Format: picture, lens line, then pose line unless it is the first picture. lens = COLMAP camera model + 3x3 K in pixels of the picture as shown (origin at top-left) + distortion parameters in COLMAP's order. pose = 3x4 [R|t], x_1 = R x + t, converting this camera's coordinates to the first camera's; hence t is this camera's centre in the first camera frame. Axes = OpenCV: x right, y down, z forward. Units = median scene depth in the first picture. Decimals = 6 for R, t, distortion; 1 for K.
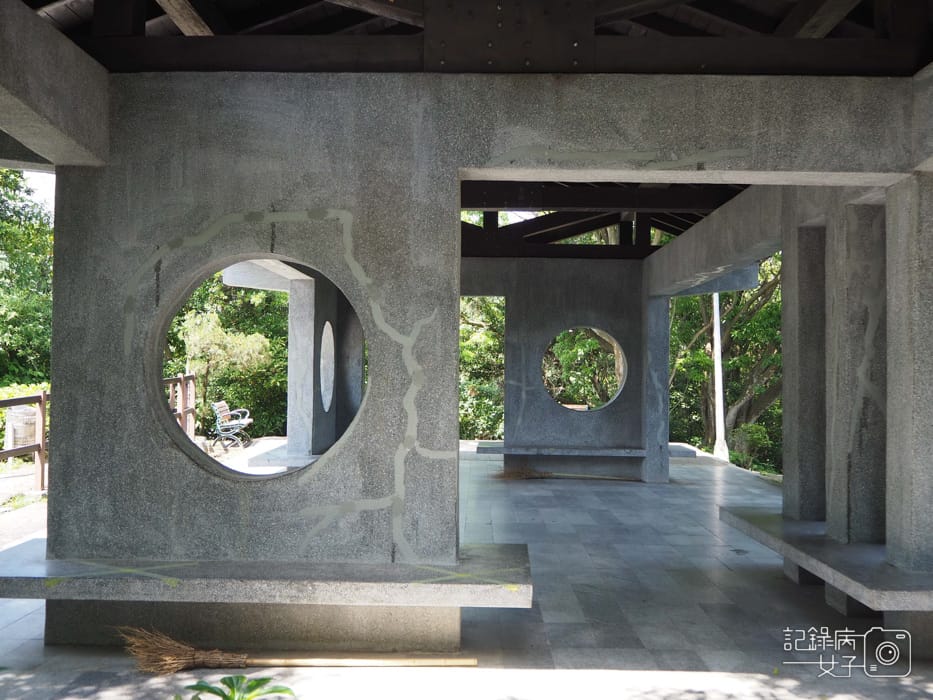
lens RADIAL K [[910.0, 0, 466.5], [0, 910.0, 350.0], [0, 0, 1]] dist [0.016971, 0.011553]
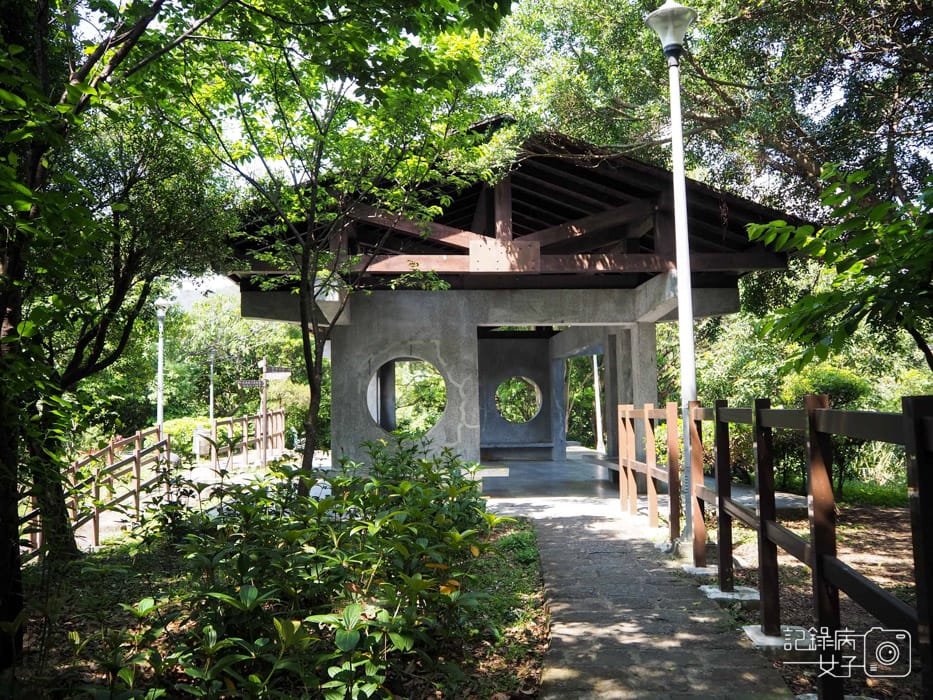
lens RADIAL K [[758.4, 0, 466.5], [0, 758.4, 350.0], [0, 0, 1]] dist [-0.004967, -0.000579]
pose [[0.997290, -0.019876, 0.070831, -0.081981], [0.023825, 0.998183, -0.055342, 0.003415], [-0.069602, 0.056879, 0.995952, -0.518146]]
